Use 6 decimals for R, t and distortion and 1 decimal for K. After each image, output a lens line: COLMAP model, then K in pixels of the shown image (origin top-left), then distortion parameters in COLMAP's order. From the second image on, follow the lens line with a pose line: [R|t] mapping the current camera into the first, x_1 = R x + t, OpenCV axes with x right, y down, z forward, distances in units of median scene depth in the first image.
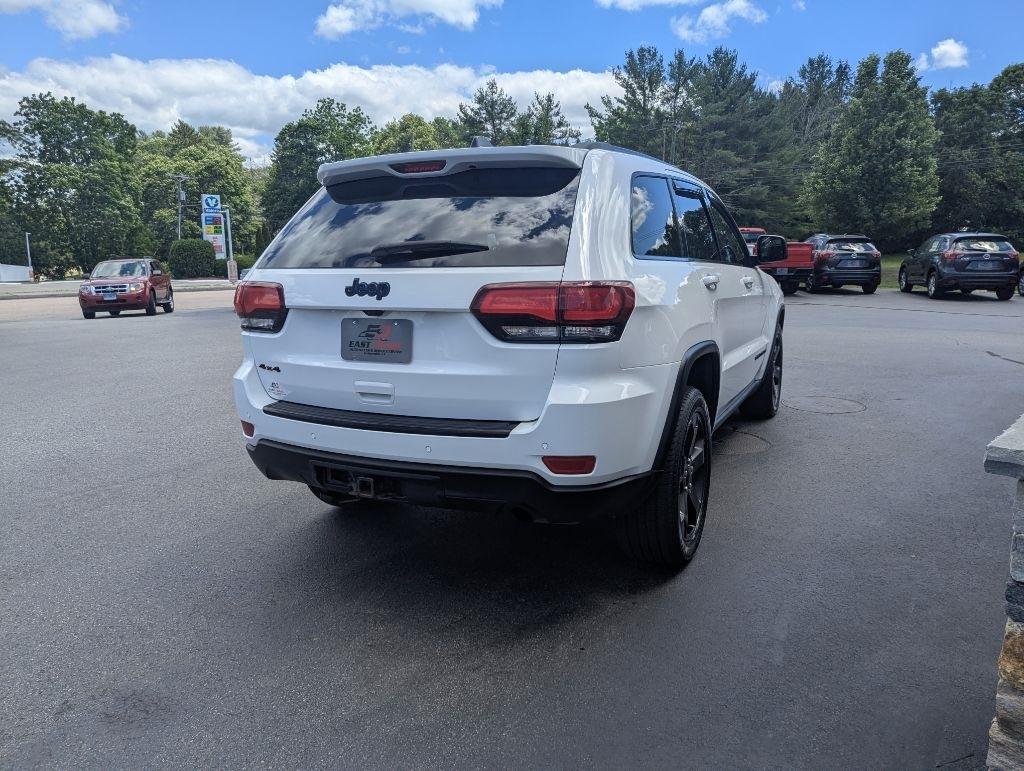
lens RADIAL K [[719.4, 0, 514.7], [0, 719.4, 374.5], [0, 0, 1]] dist [0.053416, -0.049782]
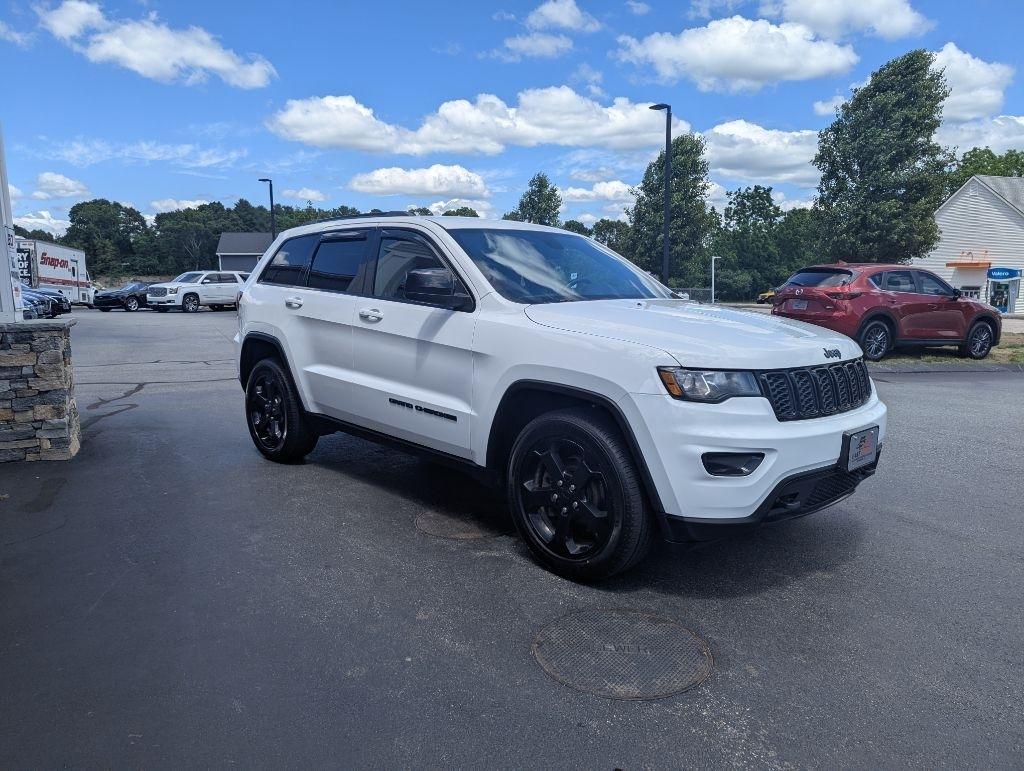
lens RADIAL K [[724.0, 0, 508.5], [0, 724.0, 366.4], [0, 0, 1]] dist [0.058688, -0.053353]
pose [[-0.346335, 0.124792, -0.929774, 0.070209], [-0.160843, 0.968537, 0.189908, -0.016344], [0.924220, 0.215319, -0.315366, 0.087786]]
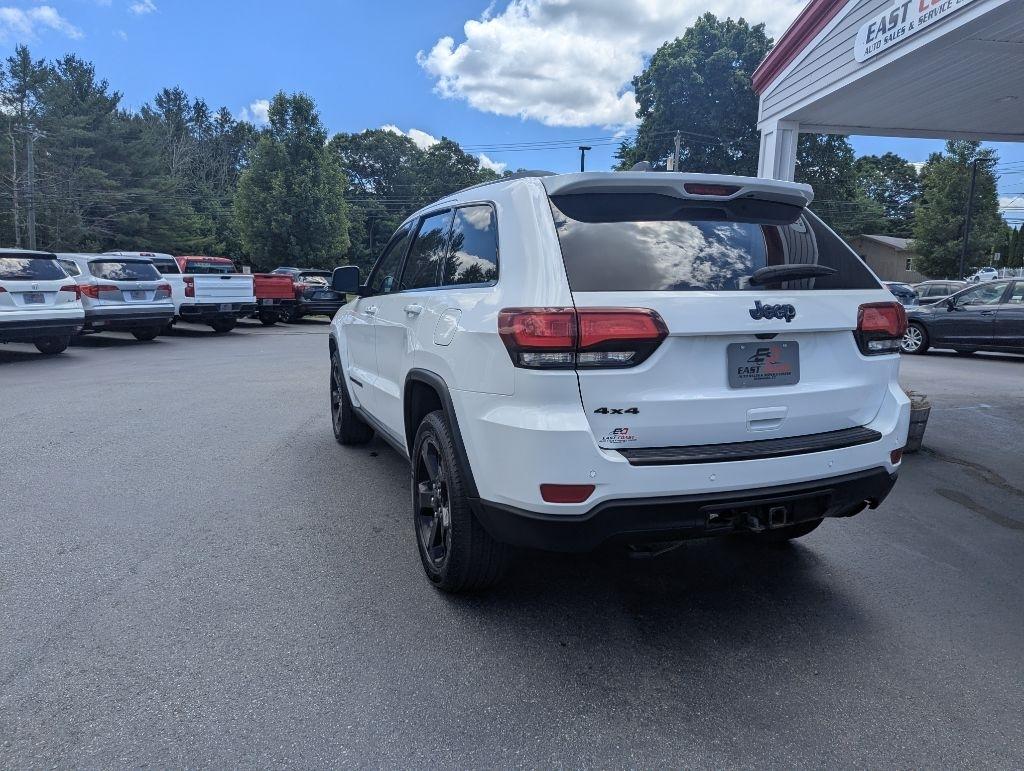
lens RADIAL K [[713.5, 0, 516.9], [0, 713.5, 382.9], [0, 0, 1]] dist [0.054485, -0.051831]
pose [[0.671494, -0.082214, 0.736435, -0.040371], [0.105524, 0.994307, 0.014784, -0.002569], [-0.733458, 0.067785, 0.676347, 0.021114]]
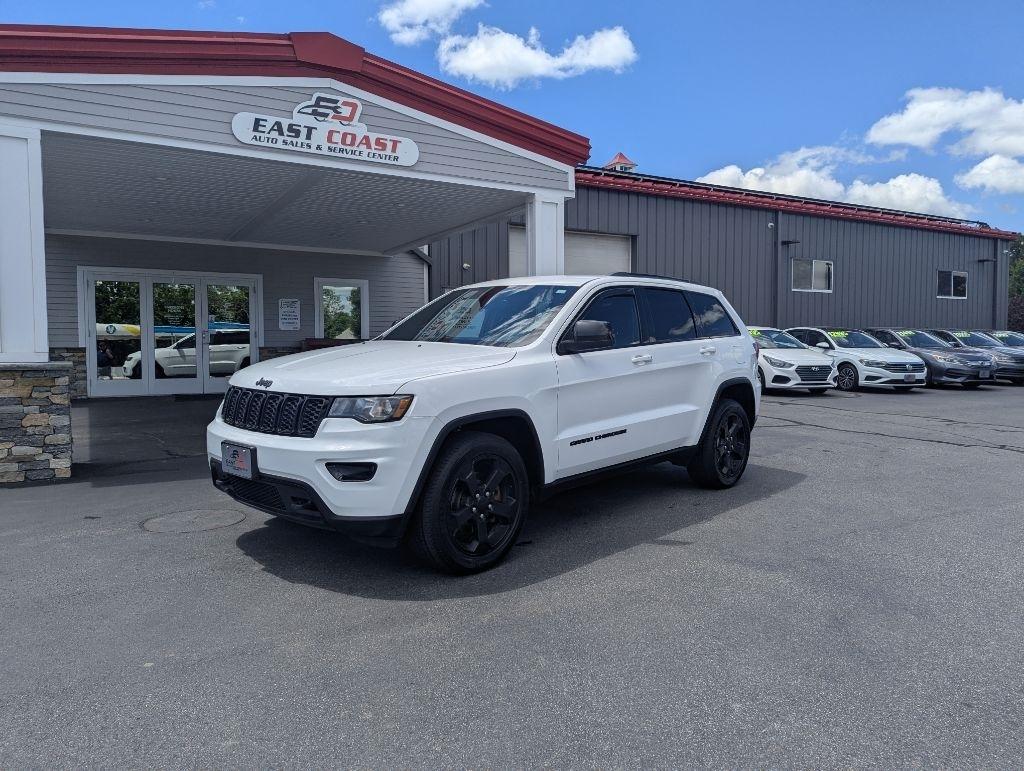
lens RADIAL K [[718.6, 0, 530.4], [0, 718.6, 381.8], [0, 0, 1]] dist [0.062355, -0.063552]
pose [[-0.963278, -0.009131, 0.268352, -0.012808], [0.054198, 0.972238, 0.227630, -0.023114], [-0.262980, 0.233815, -0.936041, 0.137495]]
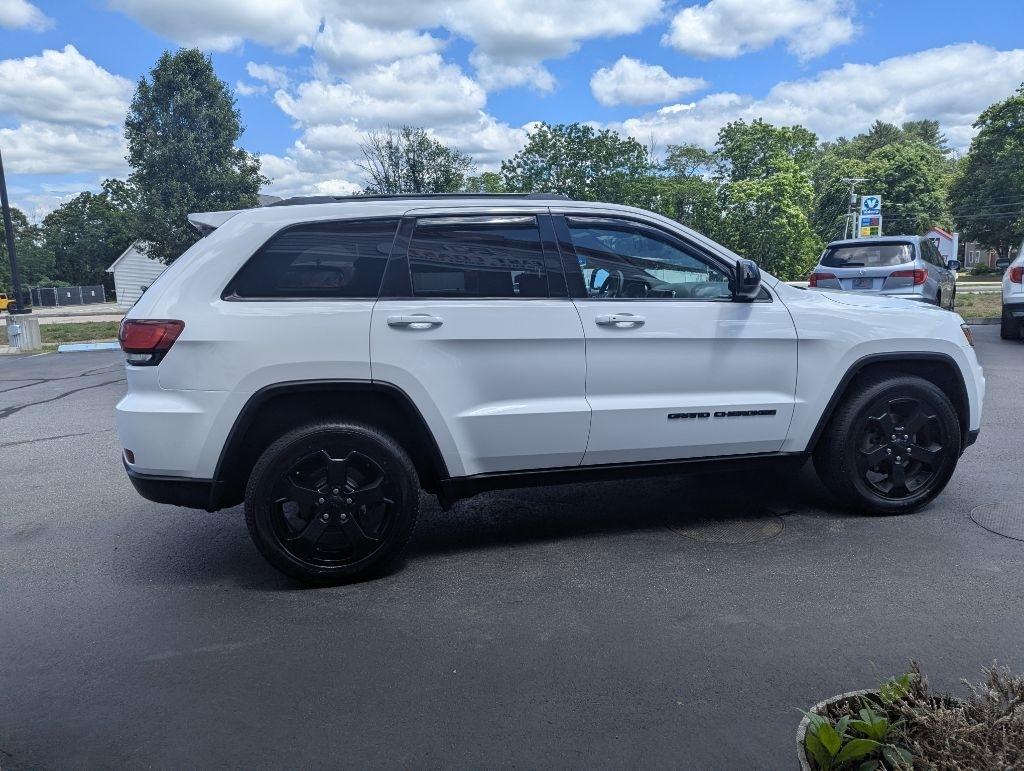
lens RADIAL K [[720.4, 0, 509.2], [0, 720.4, 366.6], [0, 0, 1]] dist [0.060455, -0.057671]
pose [[0.626417, 0.097465, -0.773371, 0.051184], [-0.107946, 0.993439, 0.037766, -0.005417], [0.771978, 0.059825, 0.632828, 0.022377]]
